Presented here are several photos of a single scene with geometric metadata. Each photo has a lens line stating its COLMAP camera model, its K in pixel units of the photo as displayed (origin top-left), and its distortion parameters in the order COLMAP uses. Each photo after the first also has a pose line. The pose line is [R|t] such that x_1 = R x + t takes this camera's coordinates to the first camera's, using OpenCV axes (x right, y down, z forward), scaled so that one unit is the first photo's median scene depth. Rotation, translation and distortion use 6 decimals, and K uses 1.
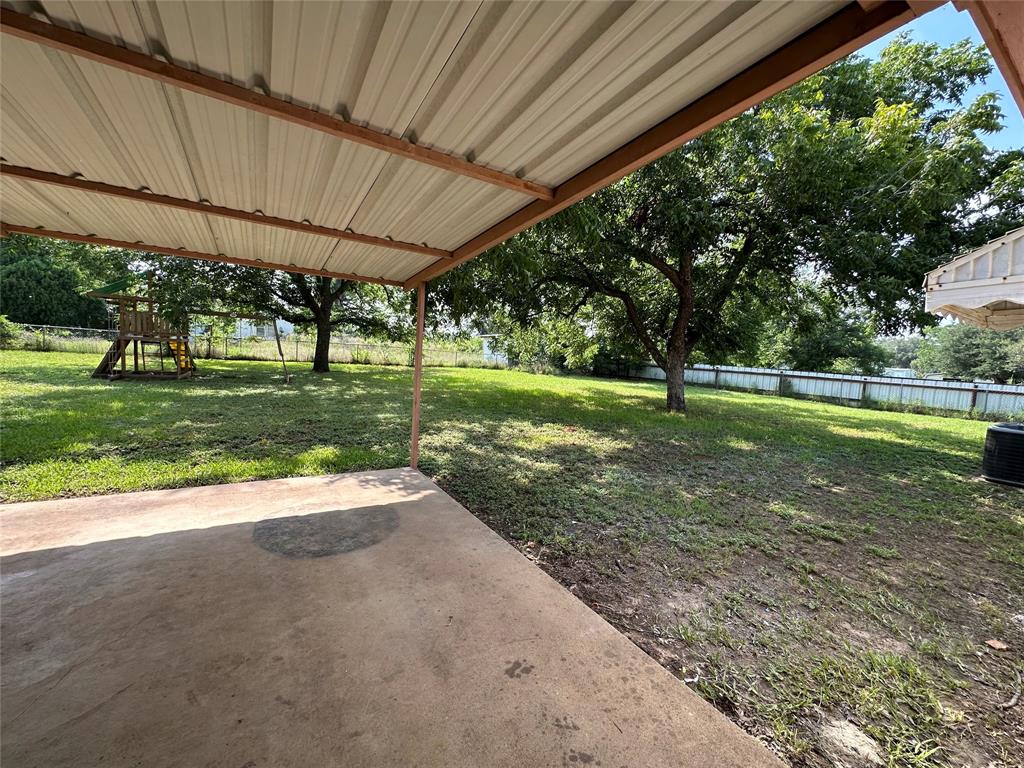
lens RADIAL K [[408.4, 0, 513.5], [0, 408.4, 376.3], [0, 0, 1]] dist [-0.007348, 0.001042]
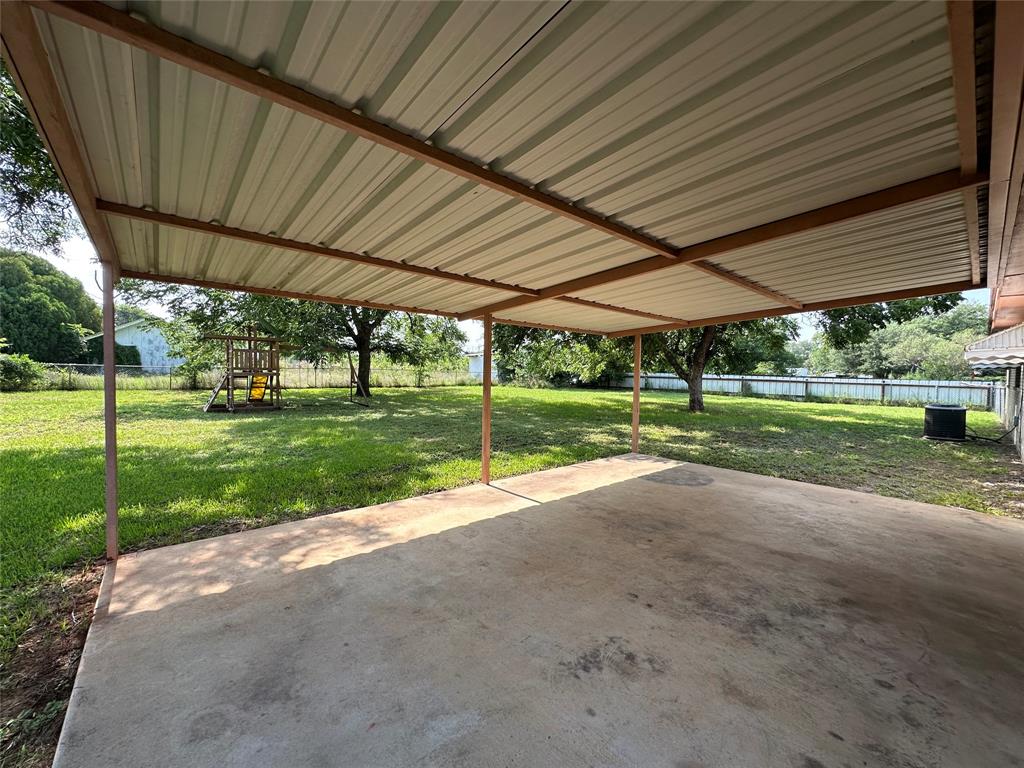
lens RADIAL K [[408.4, 0, 512.1], [0, 408.4, 384.4], [0, 0, 1]] dist [-0.007348, 0.001042]
pose [[0.985413, -0.047937, 0.163291, -0.254786], [0.050295, 0.998681, -0.010336, -0.011524], [-0.162580, 0.018398, 0.986524, -0.124468]]
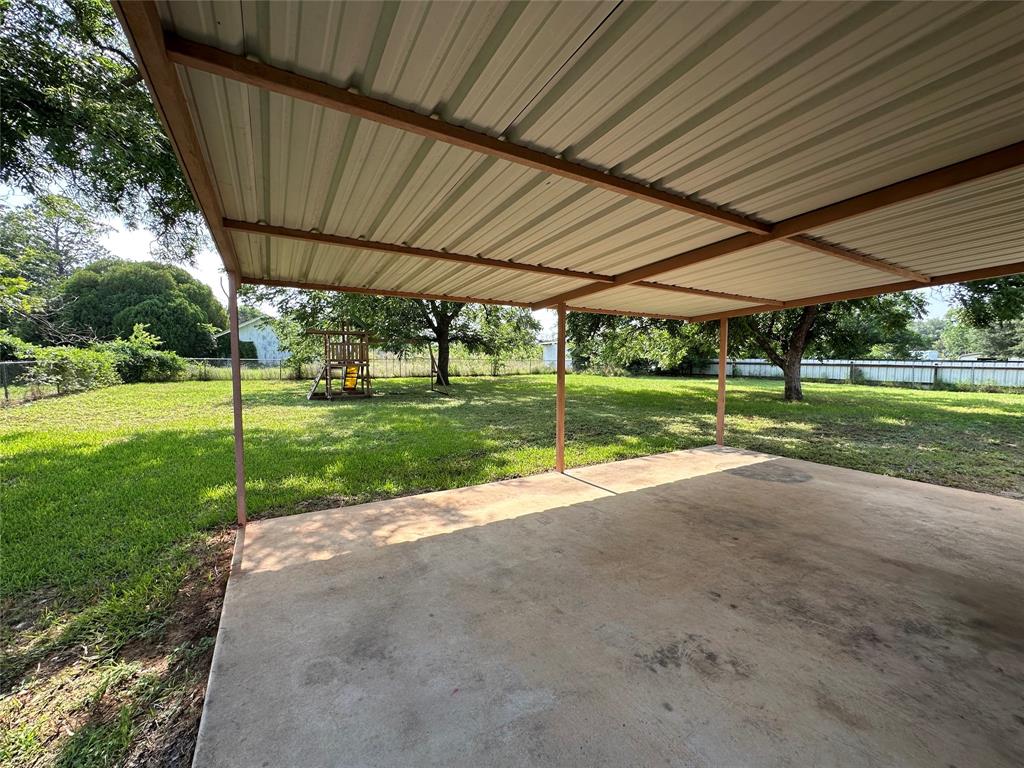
lens RADIAL K [[408.4, 0, 511.5], [0, 408.4, 384.0], [0, 0, 1]] dist [-0.007348, 0.001042]
pose [[0.998255, -0.055637, -0.019766, -0.254765], [0.055803, 0.998410, 0.007990, -0.012523], [0.019290, -0.009079, 0.999773, -0.126725]]
